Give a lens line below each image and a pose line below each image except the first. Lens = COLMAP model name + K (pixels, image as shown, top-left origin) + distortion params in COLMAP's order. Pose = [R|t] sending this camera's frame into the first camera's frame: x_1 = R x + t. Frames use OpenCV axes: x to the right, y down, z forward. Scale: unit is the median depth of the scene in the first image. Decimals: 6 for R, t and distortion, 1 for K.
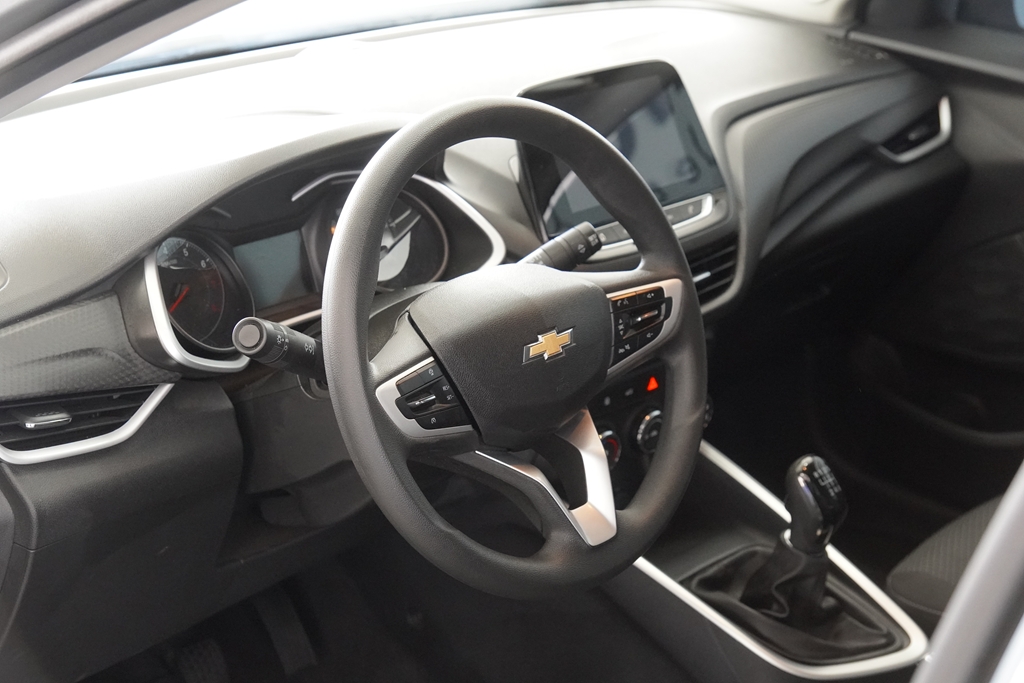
lens RADIAL K [[1750.8, 0, 511.2], [0, 1750.8, 346.9], [0, 0, 1]] dist [0.240480, 0.000000]
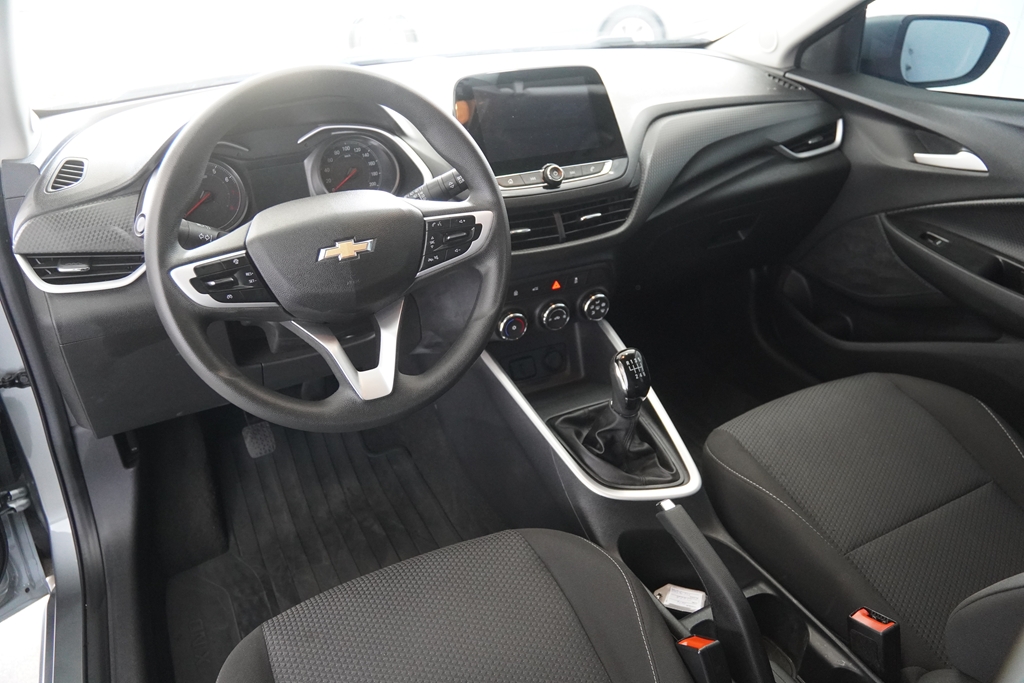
lens RADIAL K [[781.3, 0, 509.1], [0, 781.3, 335.4], [0, 0, 1]] dist [-0.107359, 0.070433]
pose [[0.945186, 0.131626, -0.298827, 0.288806], [-0.096081, 0.986751, 0.130734, -0.023314], [0.312076, -0.094856, 0.945310, 0.416416]]
